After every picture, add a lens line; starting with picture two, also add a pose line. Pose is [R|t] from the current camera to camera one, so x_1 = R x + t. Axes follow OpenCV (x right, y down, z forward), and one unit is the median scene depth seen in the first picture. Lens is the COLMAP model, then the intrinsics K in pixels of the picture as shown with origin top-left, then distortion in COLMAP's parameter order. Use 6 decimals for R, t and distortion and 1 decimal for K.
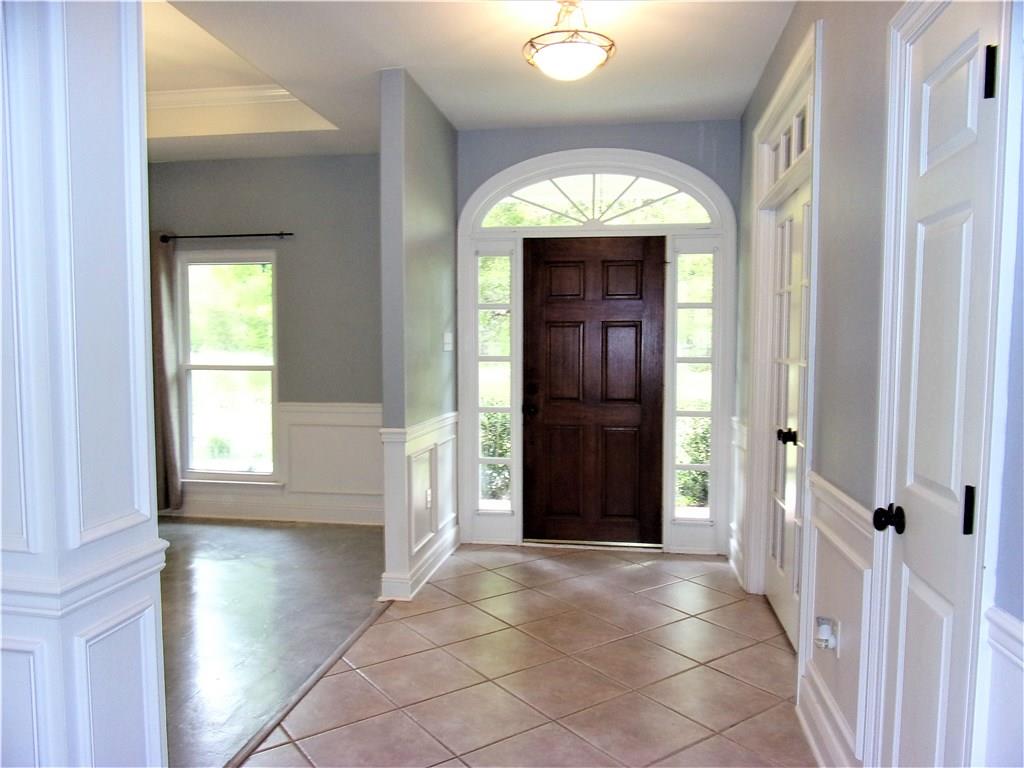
lens RADIAL K [[745.7, 0, 512.6], [0, 745.7, 390.7], [0, 0, 1]] dist [-0.041346, 0.000465]
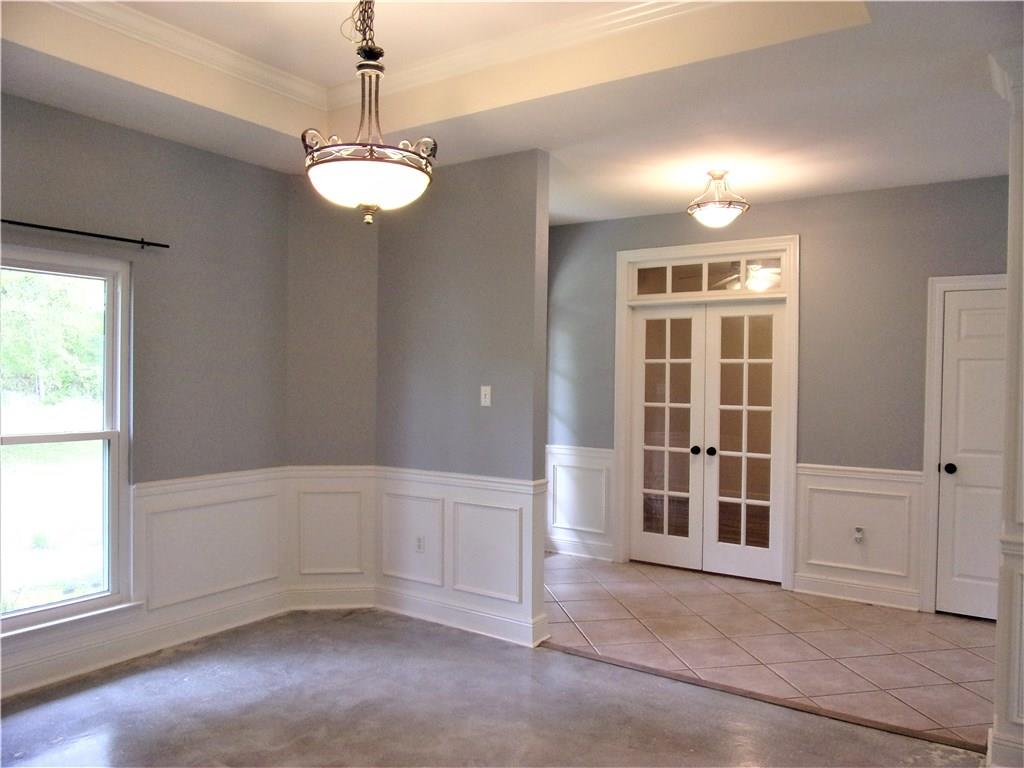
lens RADIAL K [[745.7, 0, 511.3], [0, 745.7, 381.7], [0, 0, 1]] dist [-0.041346, 0.000465]
pose [[0.430969, -0.002212, 0.902364, -0.792740], [0.047745, 0.998652, -0.020355, -0.048610], [-0.901103, 0.051856, 0.430494, 0.391601]]
